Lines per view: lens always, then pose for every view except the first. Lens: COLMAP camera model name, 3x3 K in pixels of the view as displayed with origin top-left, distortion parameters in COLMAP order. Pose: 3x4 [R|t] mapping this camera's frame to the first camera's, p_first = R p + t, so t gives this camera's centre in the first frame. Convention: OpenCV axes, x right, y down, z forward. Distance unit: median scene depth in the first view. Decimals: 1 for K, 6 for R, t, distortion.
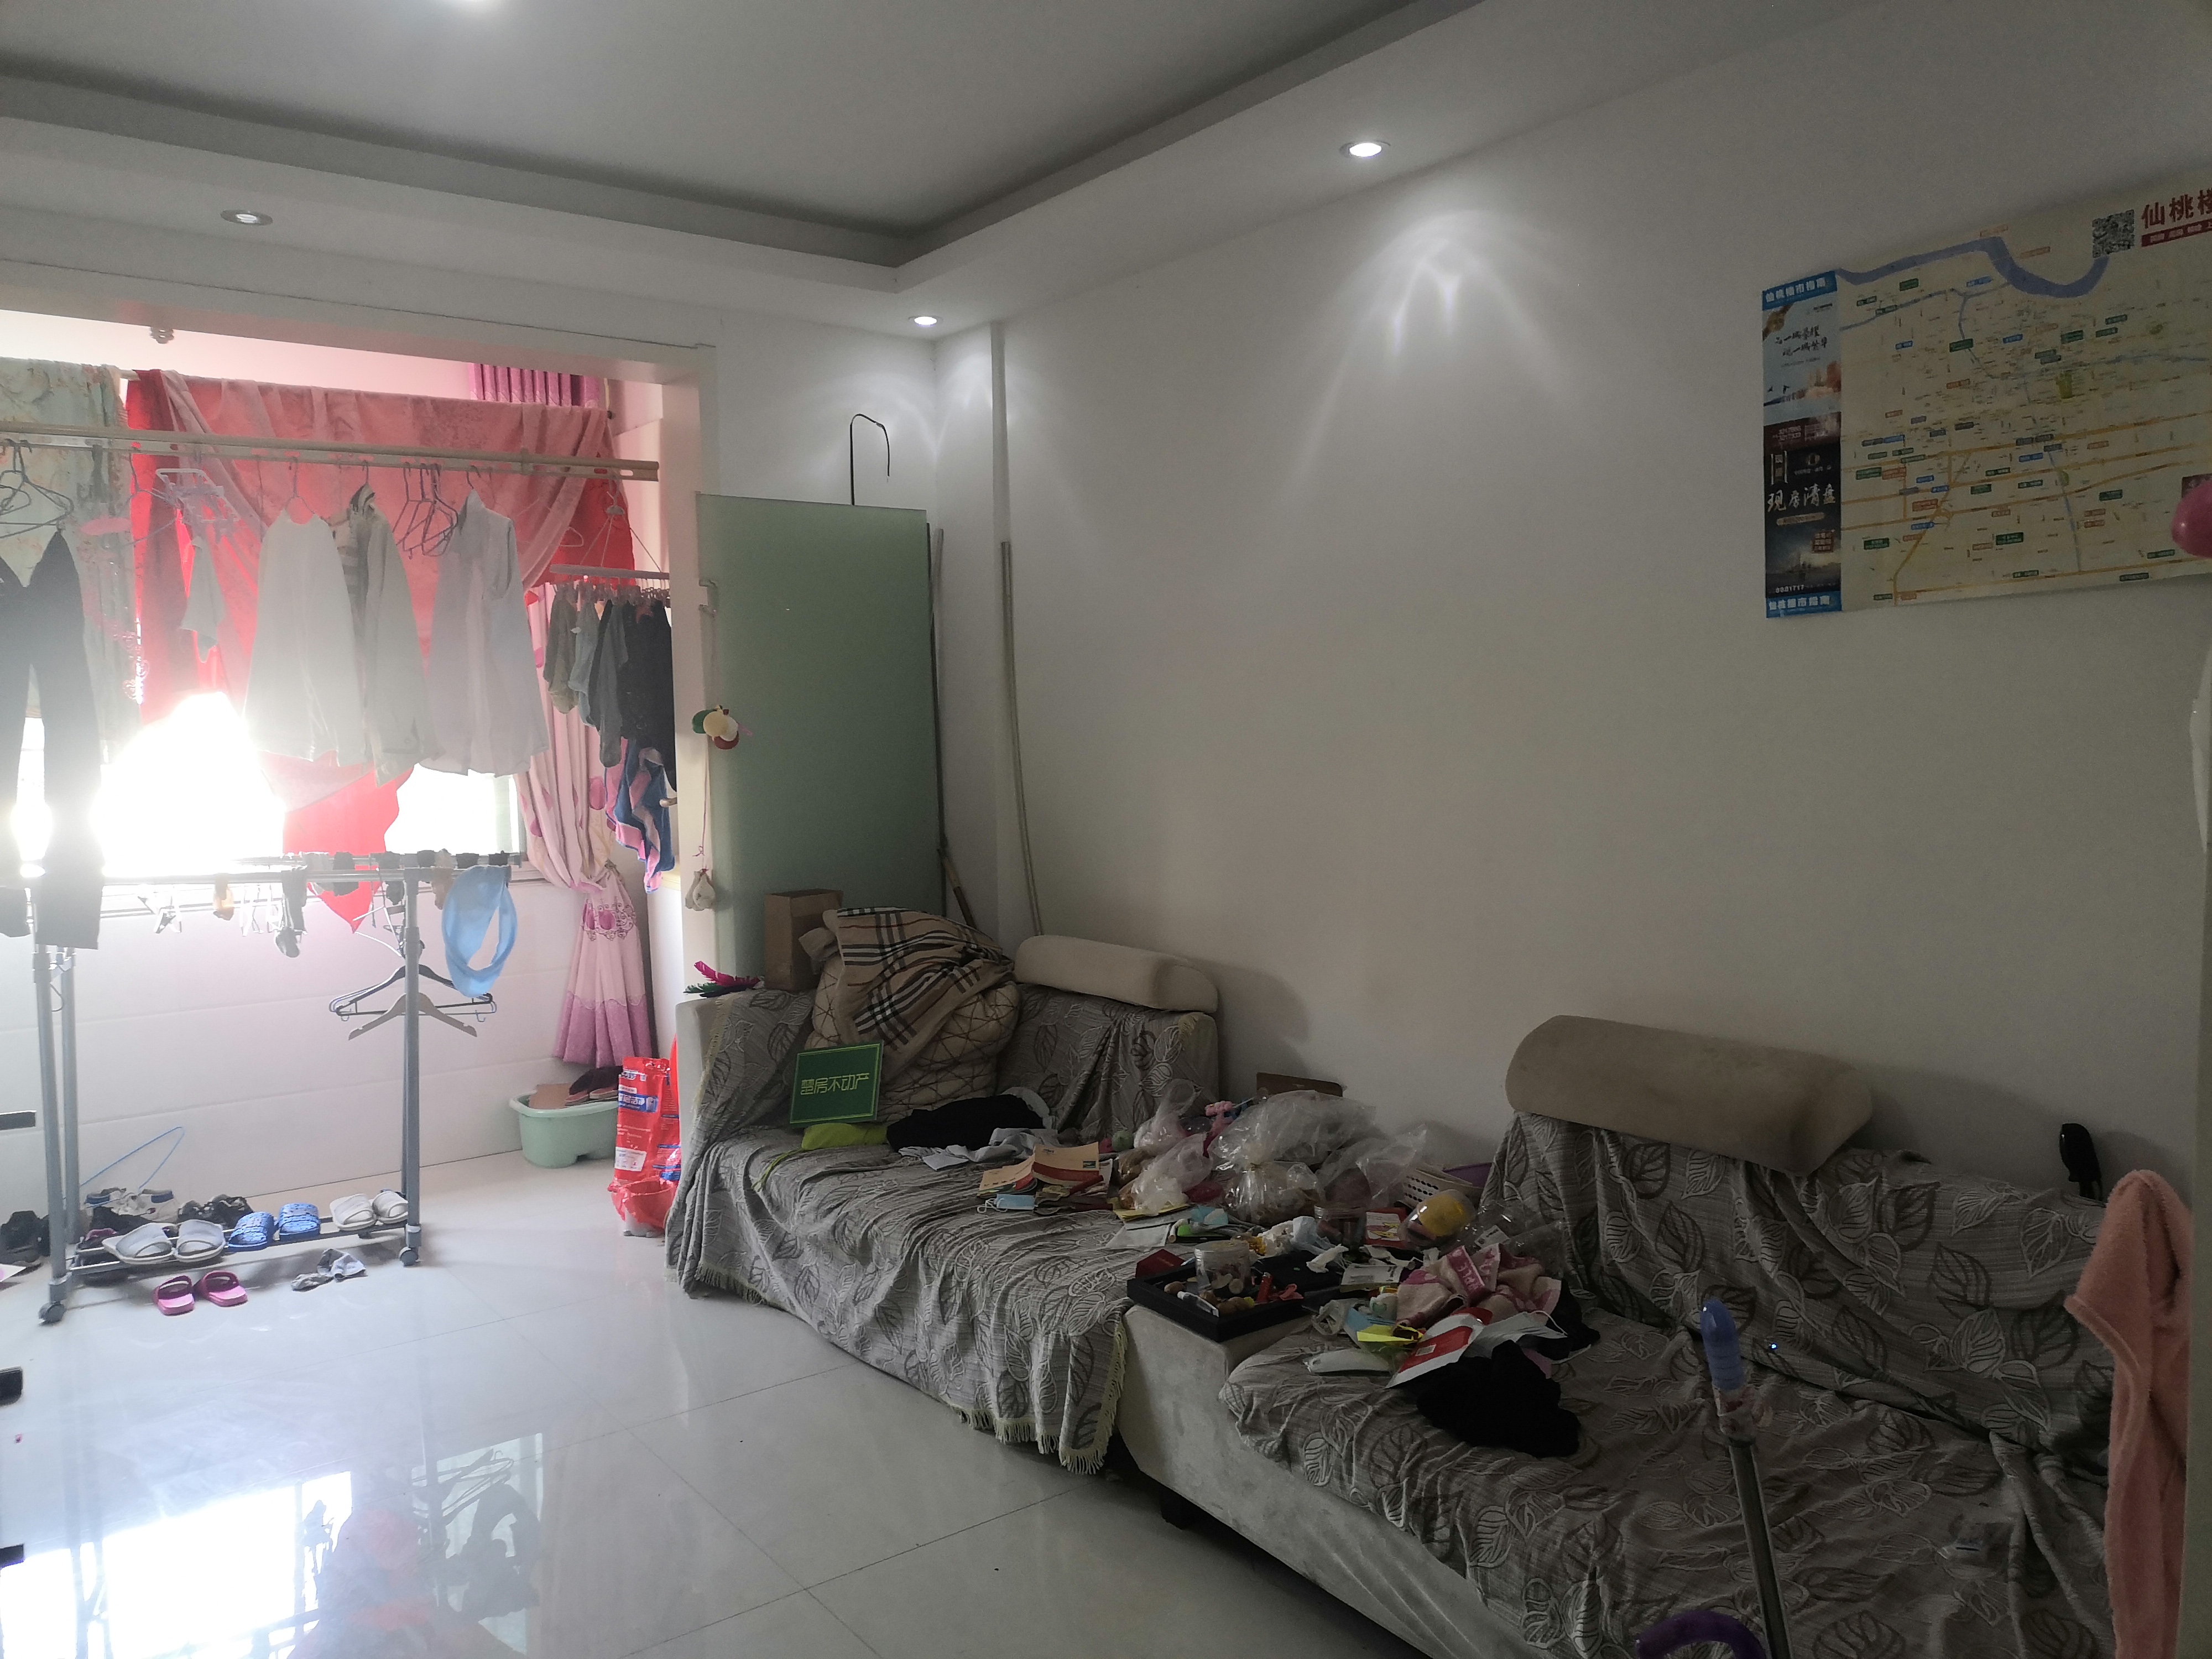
lens RADIAL K [[1663.7, 0, 1095.0], [0, 1663.7, 821.0], [0, 0, 1]] dist [0.024296, 0.006532]
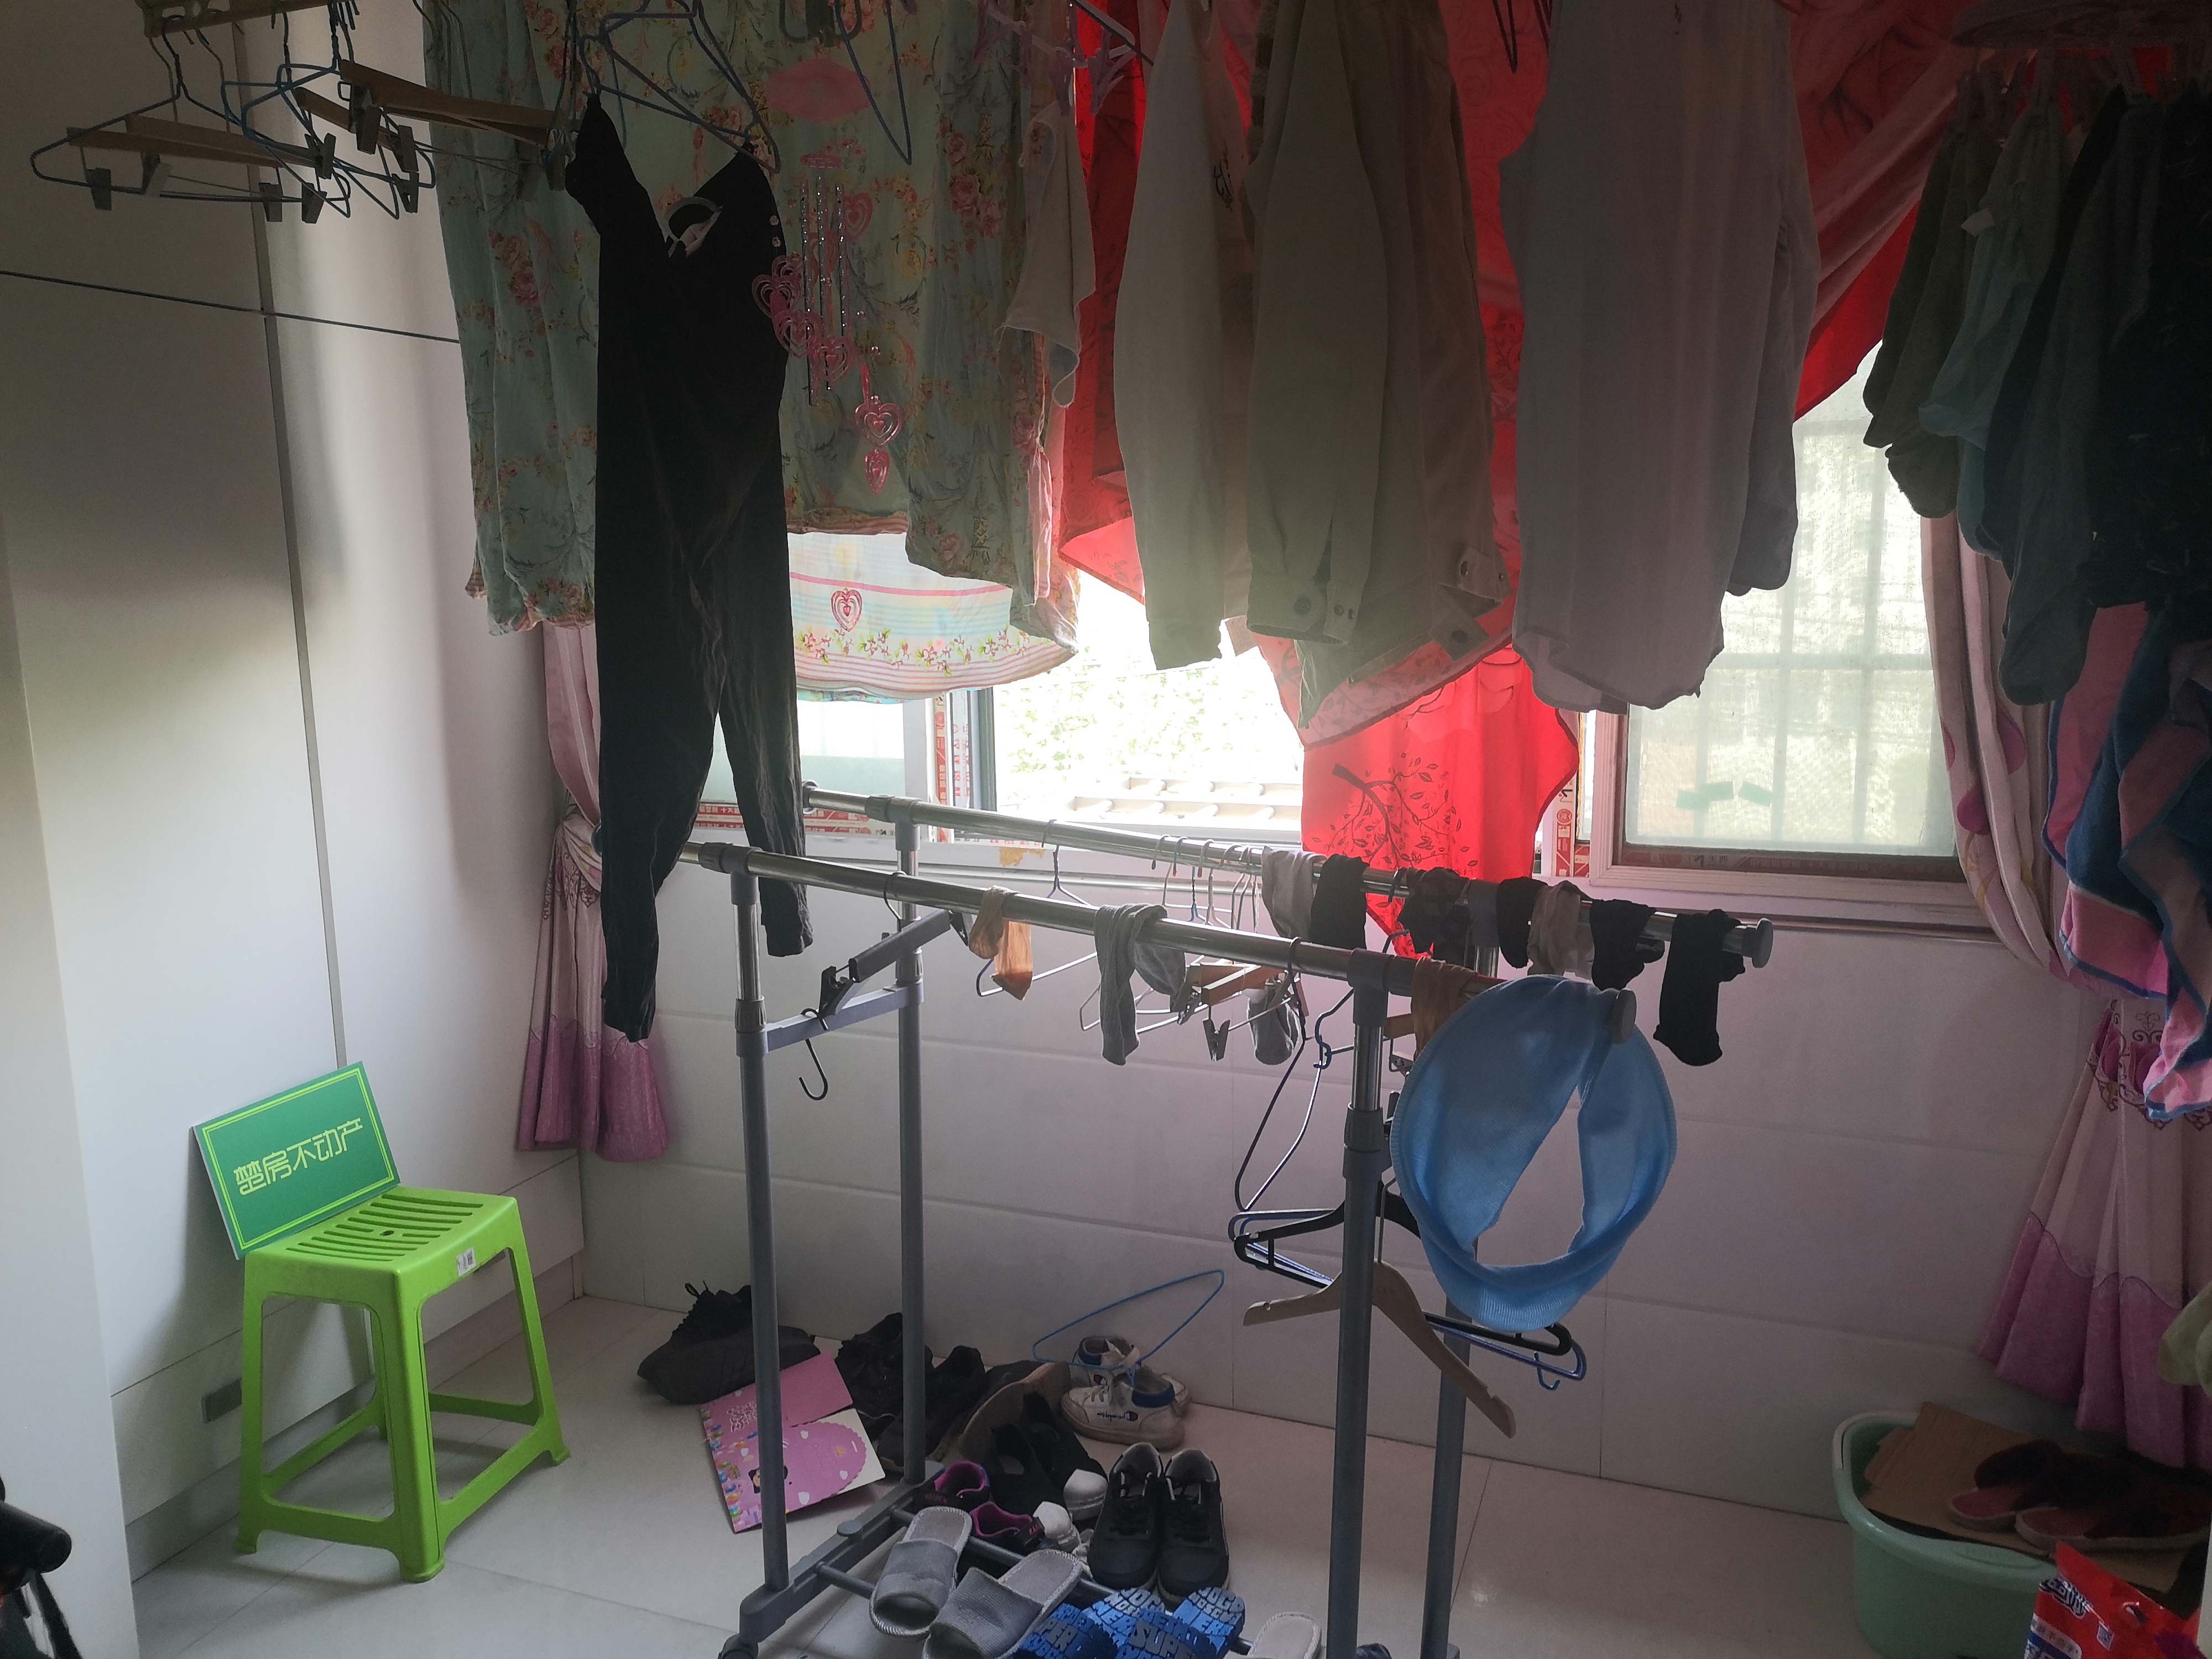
lens RADIAL K [[1663.7, 0, 1120.9], [0, 1663.7, 822.1], [0, 0, 1]] dist [0.024296, 0.006532]
pose [[0.530072, 0.155441, -0.833584, -0.141783], [-0.040080, 0.986549, 0.158478, -0.056467], [0.847005, -0.050595, 0.529172, 0.776988]]
